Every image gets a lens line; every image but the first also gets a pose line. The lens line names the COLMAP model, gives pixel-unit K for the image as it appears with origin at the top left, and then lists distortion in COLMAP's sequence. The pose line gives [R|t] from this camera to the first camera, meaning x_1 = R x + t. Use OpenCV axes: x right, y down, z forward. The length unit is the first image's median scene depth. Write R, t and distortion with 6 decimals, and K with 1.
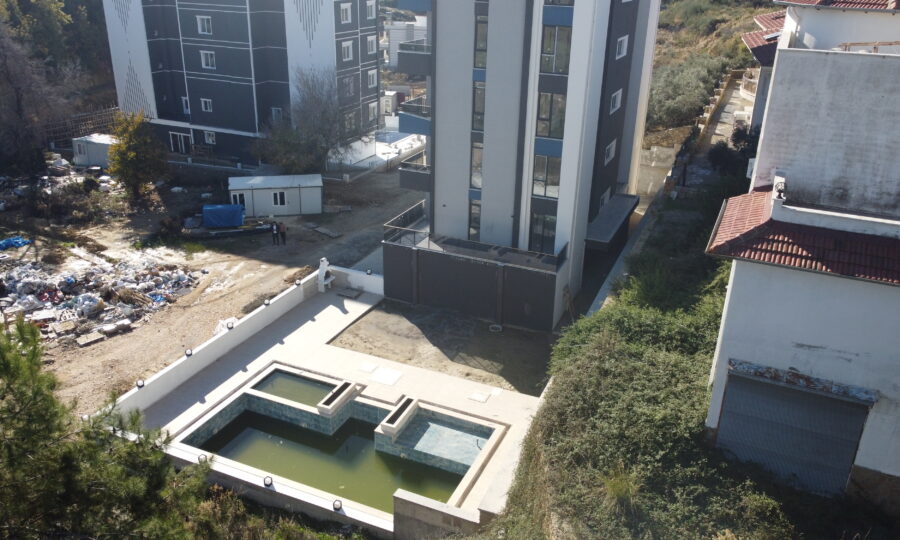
lens RADIAL K [[727.1, 0, 450.5], [0, 727.1, 271.4], [0, 0, 1]] dist [0.007373, -0.001067]
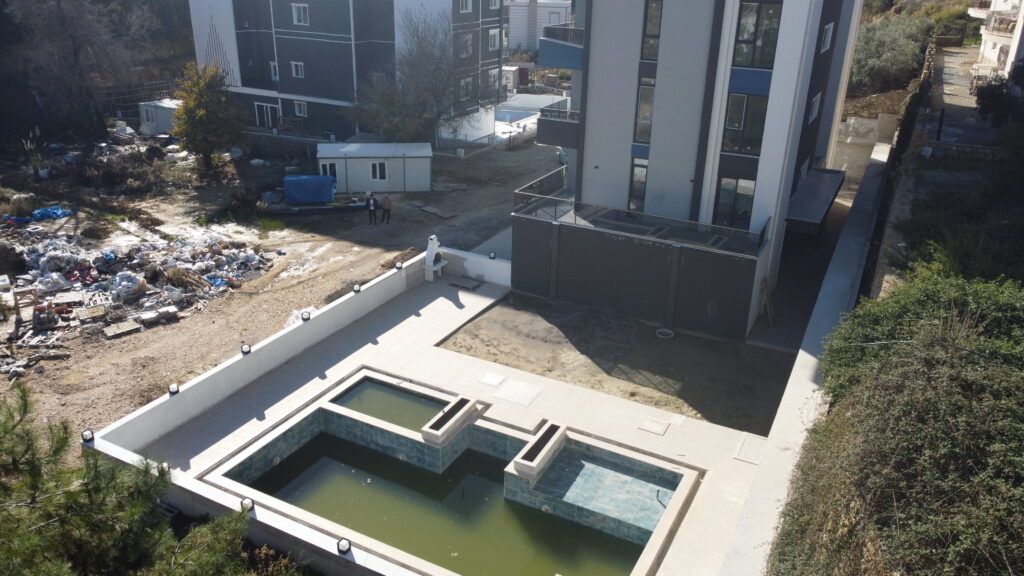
lens RADIAL K [[777.8, 0, 511.5], [0, 777.8, 286.0], [0, 0, 1]] dist [0.013432, -0.000739]
pose [[0.997671, 0.027501, -0.062415, -0.042575], [-0.027945, 0.999590, -0.006254, 0.038293], [0.062218, 0.007984, 0.998031, 0.203717]]
